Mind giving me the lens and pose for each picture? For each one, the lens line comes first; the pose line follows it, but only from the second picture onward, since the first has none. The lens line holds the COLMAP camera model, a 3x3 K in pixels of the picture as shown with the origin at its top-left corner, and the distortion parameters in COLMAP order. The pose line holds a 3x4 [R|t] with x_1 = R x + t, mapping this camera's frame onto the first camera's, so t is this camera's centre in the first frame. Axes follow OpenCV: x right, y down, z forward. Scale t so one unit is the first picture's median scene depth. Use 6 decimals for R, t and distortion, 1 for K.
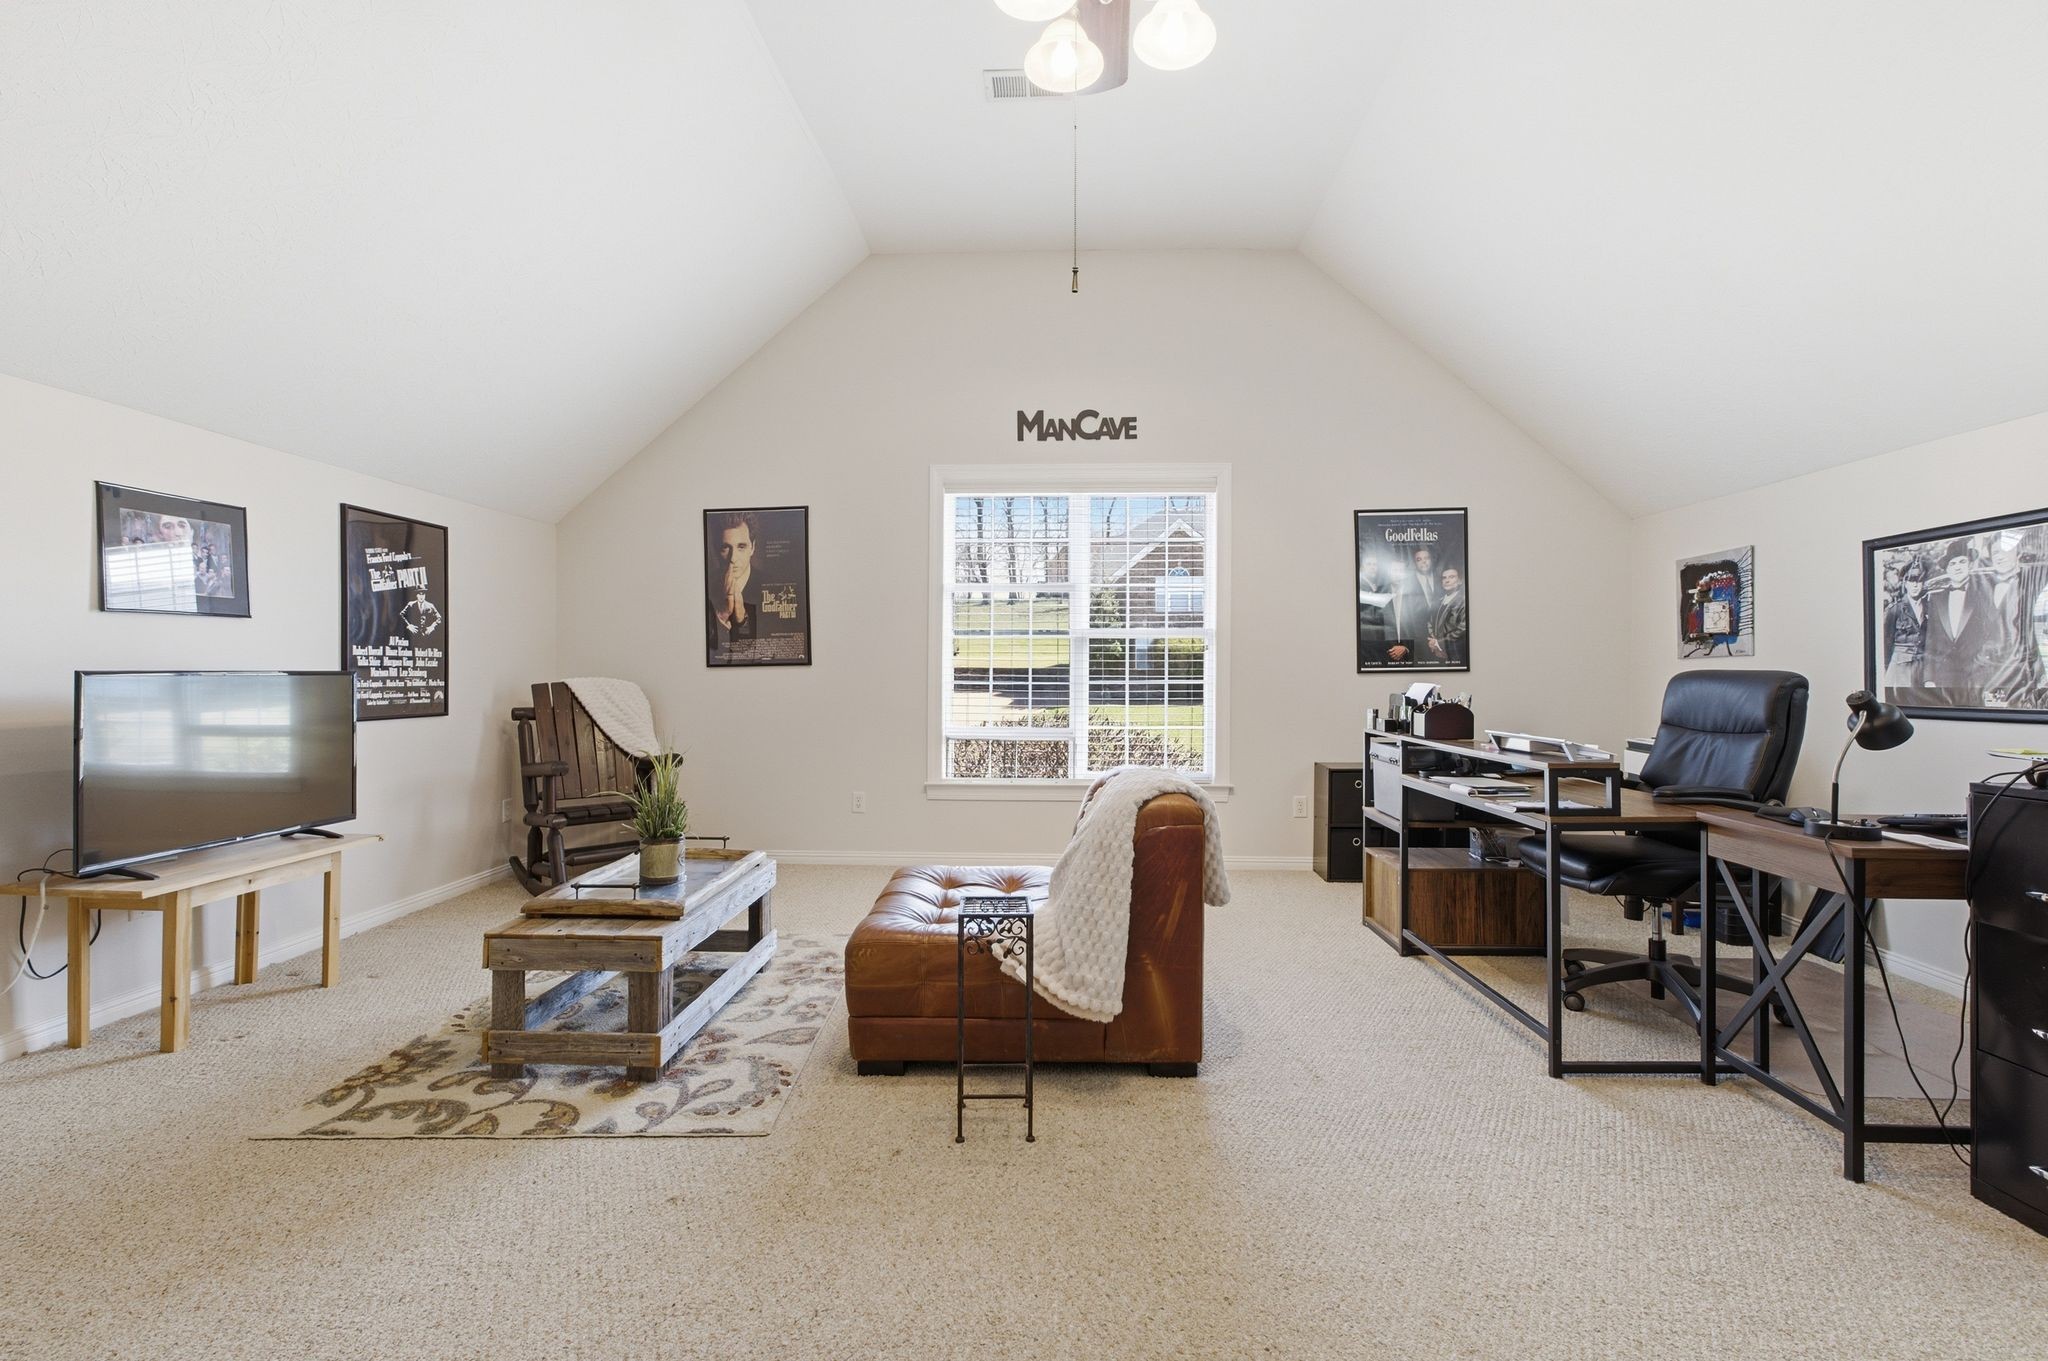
lens RADIAL K [[910.8, 0, 1031.2], [0, 910.8, 672.6], [0, 0, 1]] dist [-0.000319, -0.000039]
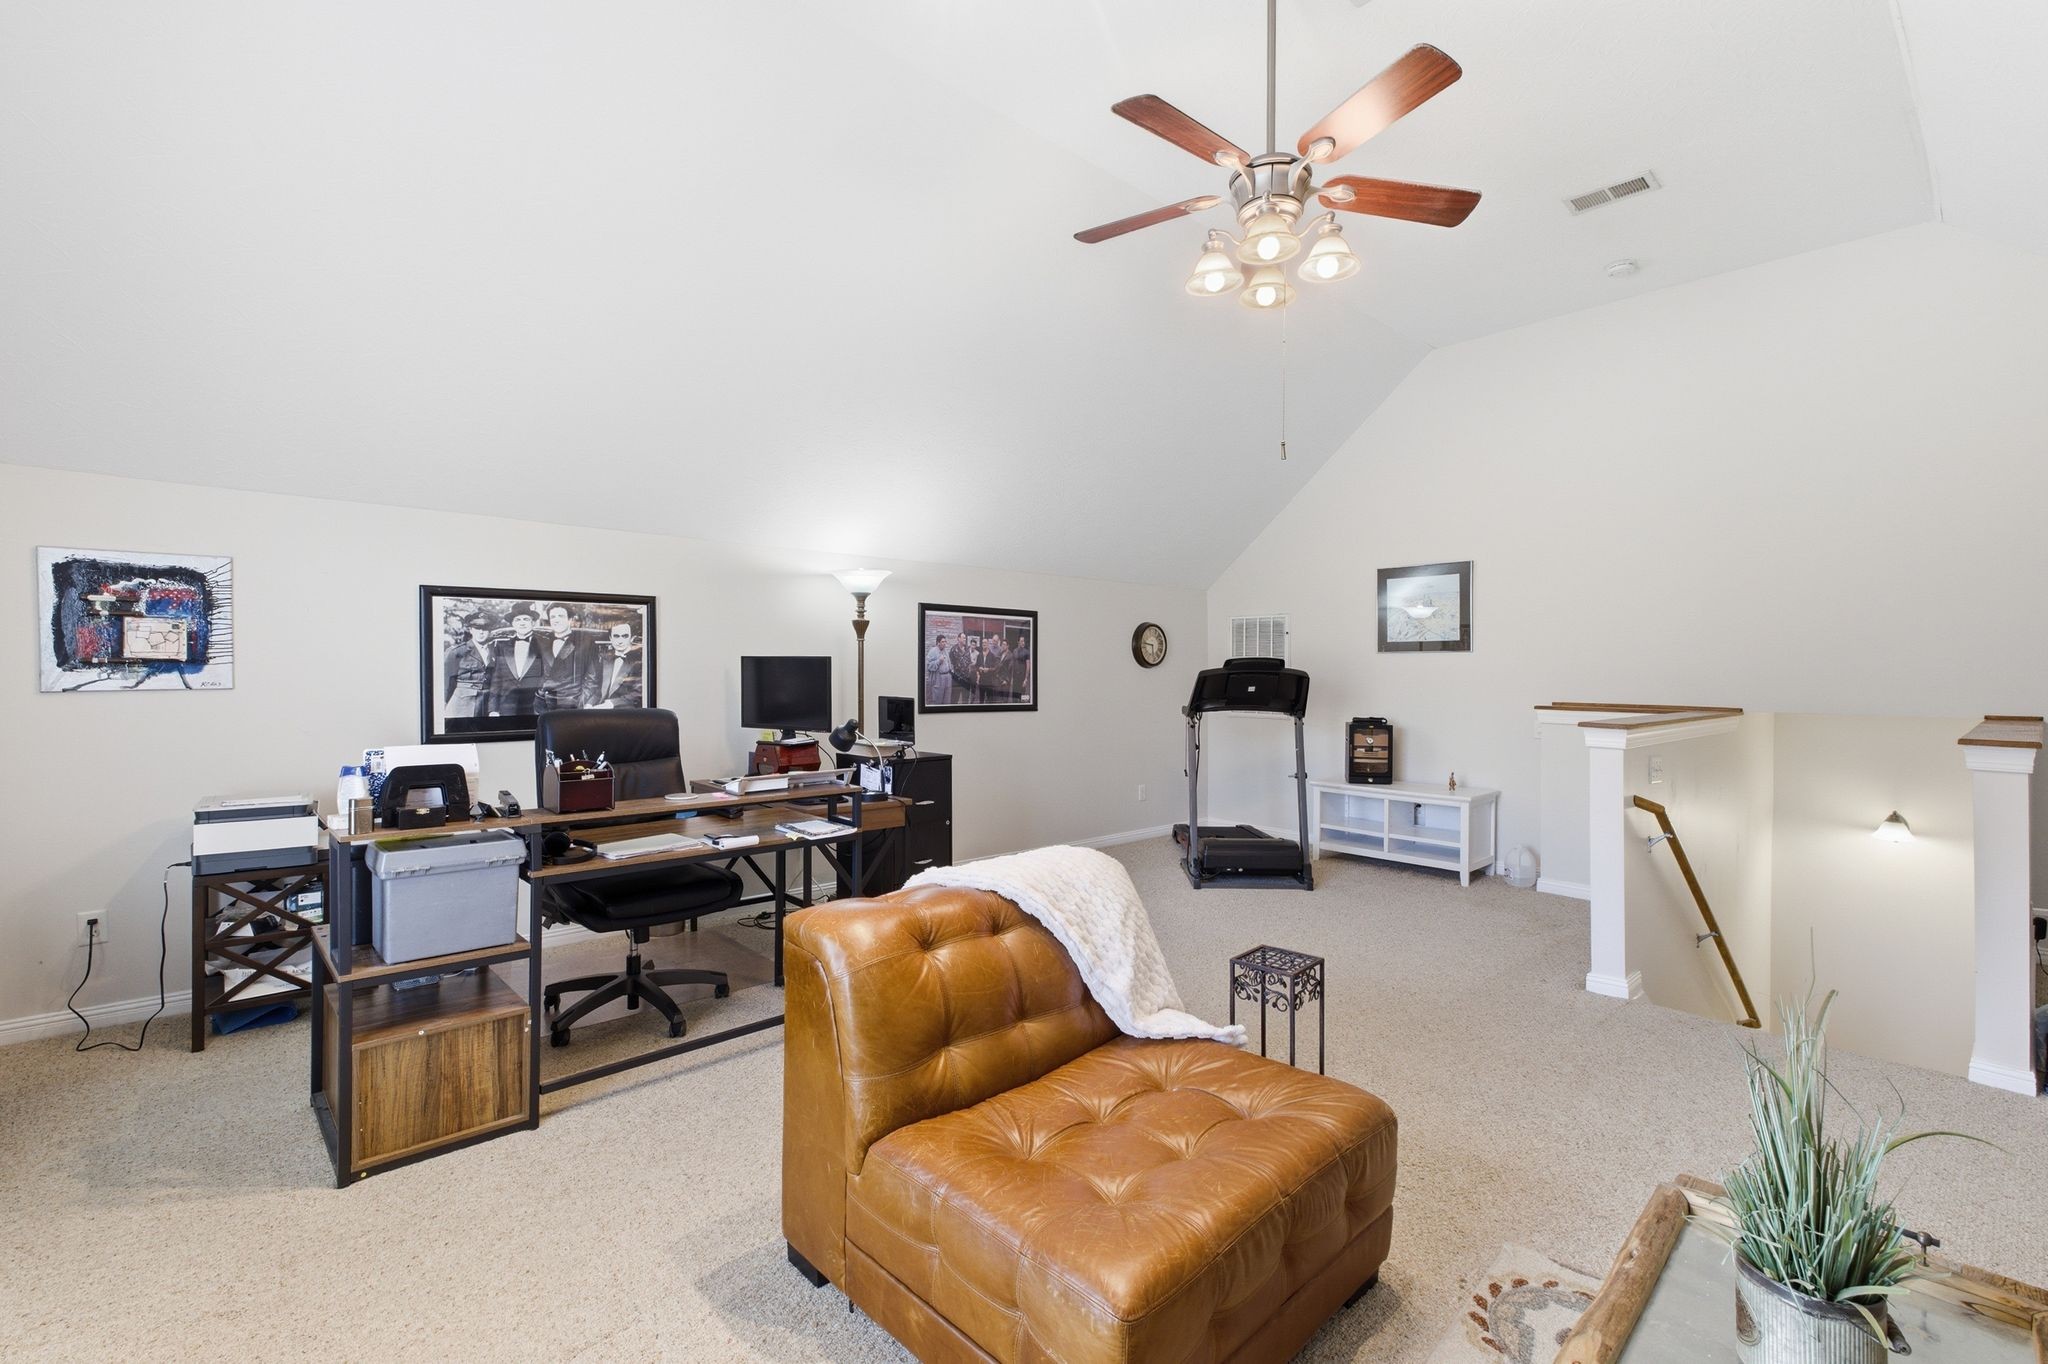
lens RADIAL K [[910.8, 0, 1029.6], [0, 910.8, 678.7], [0, 0, 1]] dist [-0.000319, -0.000039]
pose [[-0.711433, -0.004653, 0.702738, -0.395301], [0.000187, 0.999977, 0.006810, -0.041980], [-0.702754, 0.004976, -0.711416, 1.335022]]
